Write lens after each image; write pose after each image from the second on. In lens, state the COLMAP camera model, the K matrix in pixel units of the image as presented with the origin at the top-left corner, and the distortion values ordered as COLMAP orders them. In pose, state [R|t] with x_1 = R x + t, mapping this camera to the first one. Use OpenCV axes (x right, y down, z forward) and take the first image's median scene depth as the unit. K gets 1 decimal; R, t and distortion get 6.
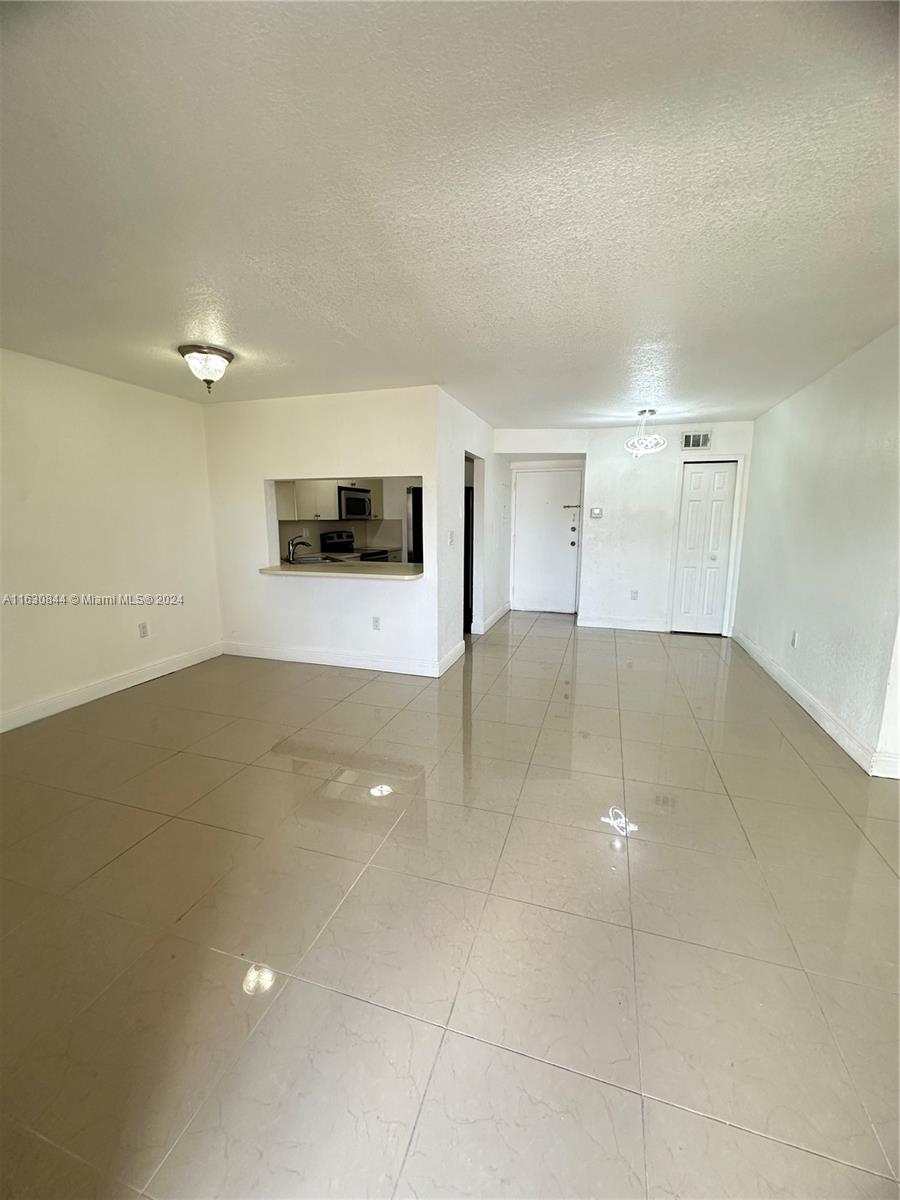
lens RADIAL K [[477.7, 0, 450.5], [0, 477.7, 596.7], [0, 0, 1]] dist [0.005950, 0.000217]
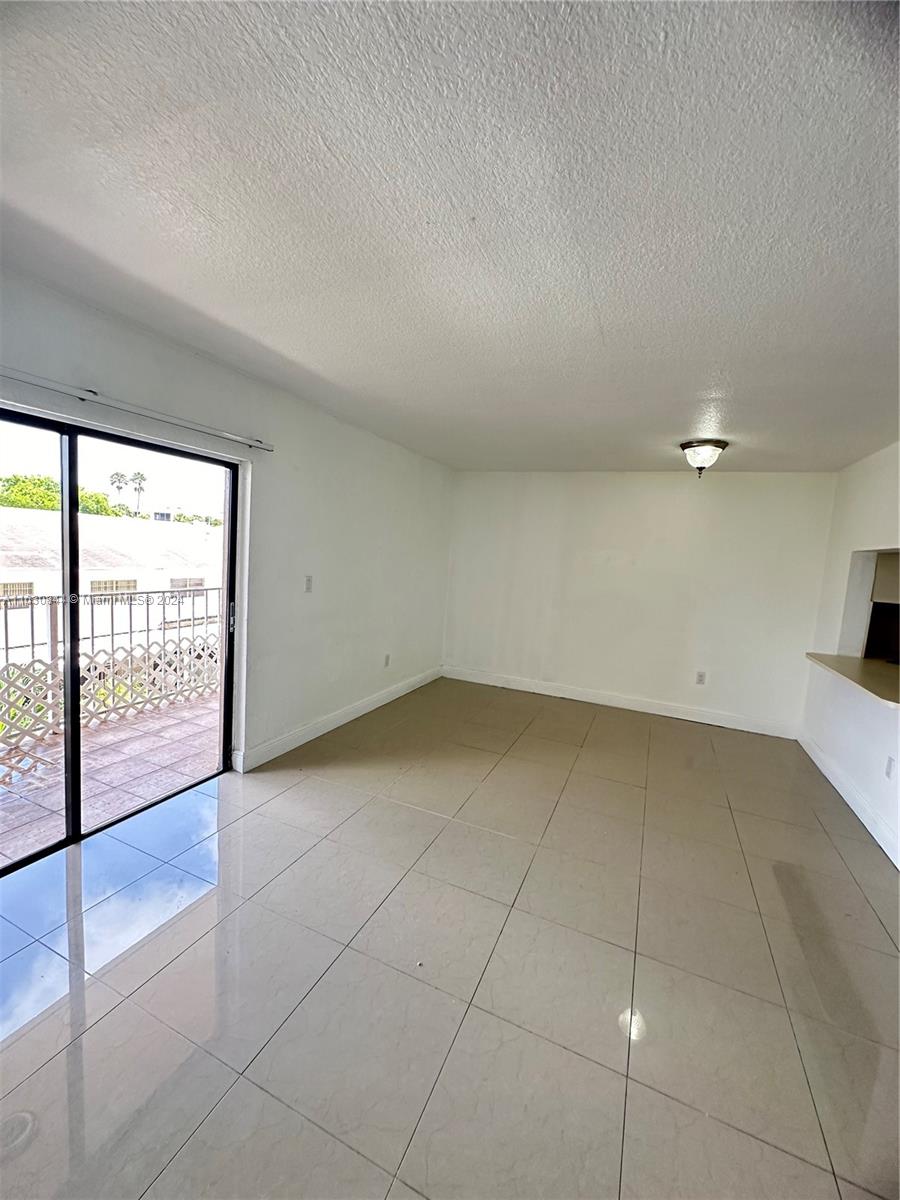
lens RADIAL K [[477.7, 0, 457.3], [0, 477.7, 601.0], [0, 0, 1]] dist [0.005950, 0.000217]
pose [[-0.089105, 0.099291, -0.991061, 0.407013], [-0.233881, 0.965112, 0.117719, -0.080116], [0.968174, 0.242279, -0.062774, 0.331558]]
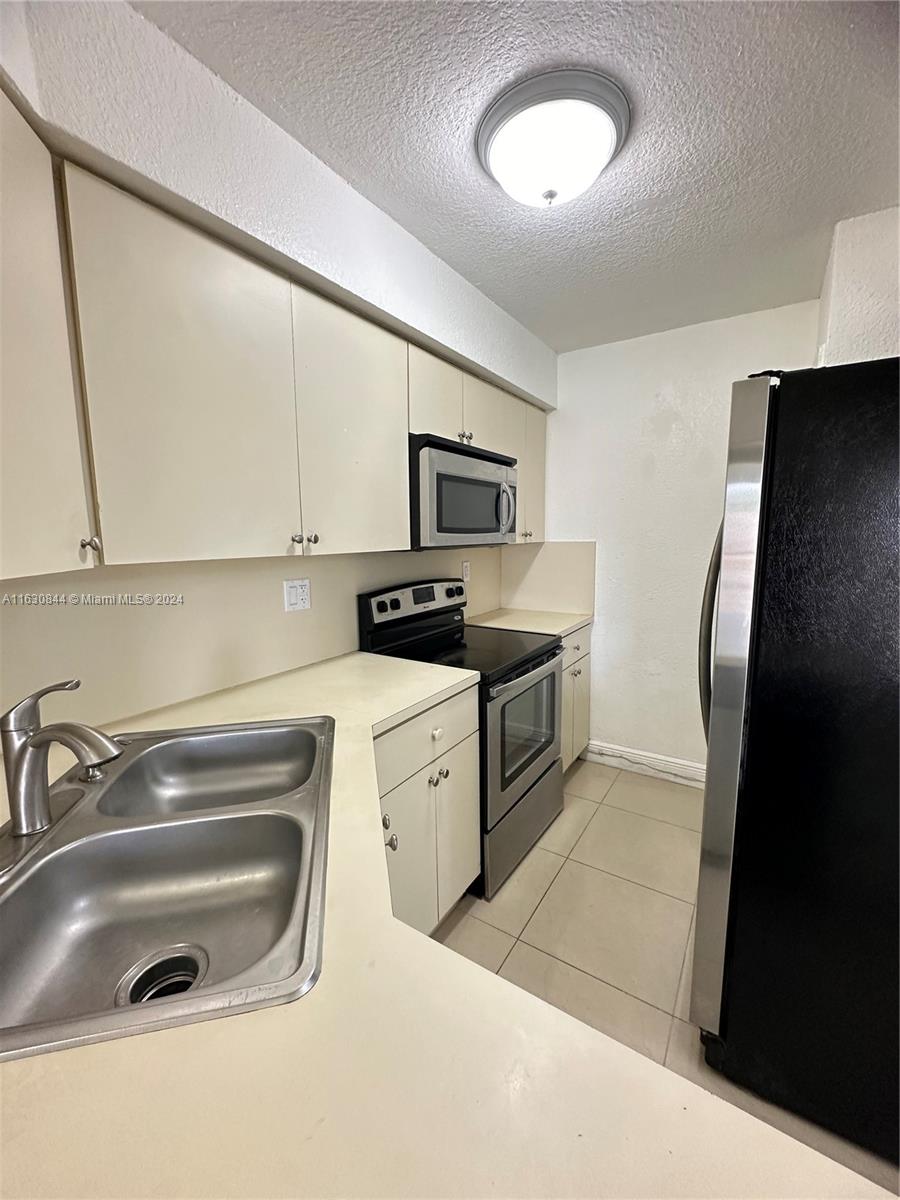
lens RADIAL K [[477.7, 0, 451.6], [0, 477.7, 602.7], [0, 0, 1]] dist [0.005950, 0.000217]
pose [[0.963785, 0.029288, -0.265067, -0.146645], [-0.034963, 0.999249, -0.016719, -0.139860], [0.264379, 0.025381, 0.964085, 0.815032]]
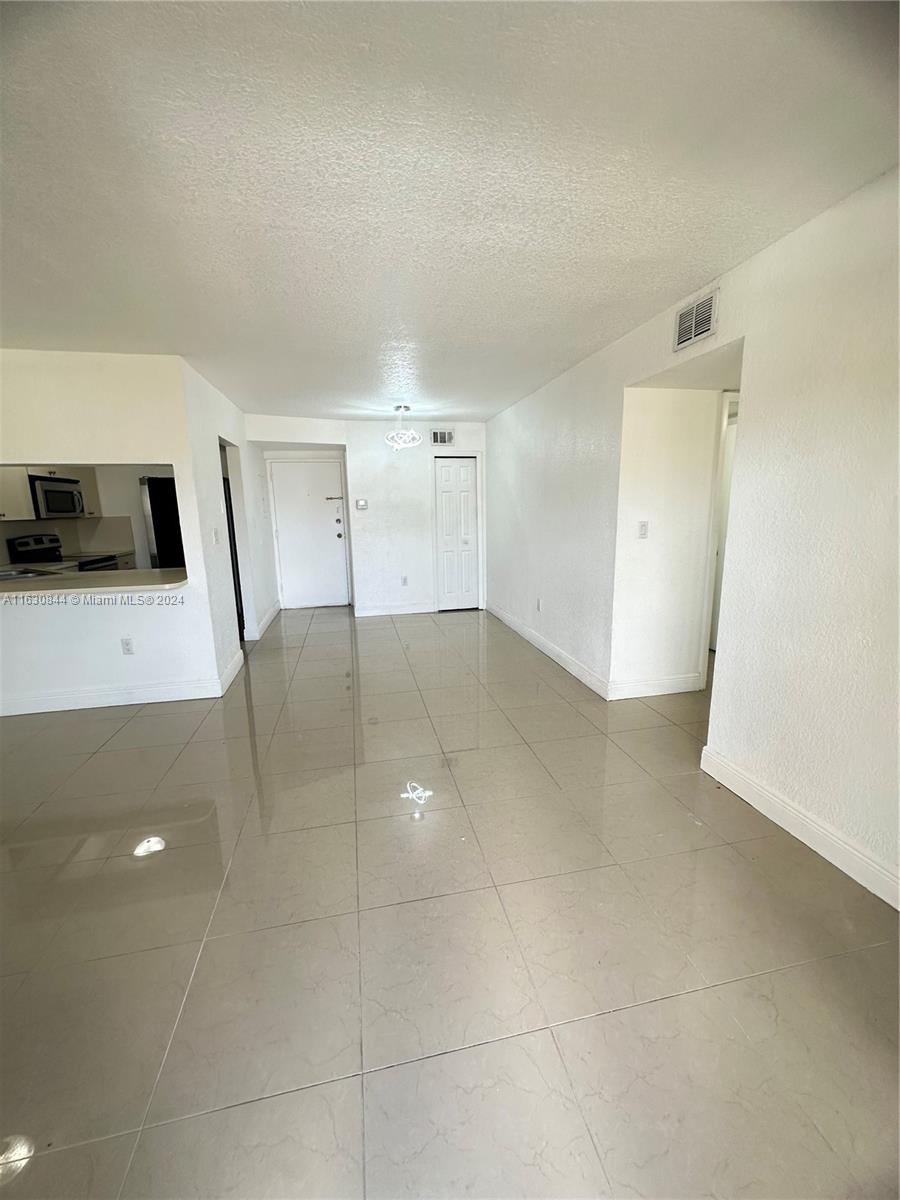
lens RADIAL K [[477.7, 0, 445.5], [0, 477.7, 598.3], [0, 0, 1]] dist [0.005950, 0.000217]
pose [[0.872054, -0.112584, 0.476283, -0.049374], [0.102828, 0.993607, 0.046596, -0.006336], [-0.478485, 0.008341, 0.878056, 0.026371]]
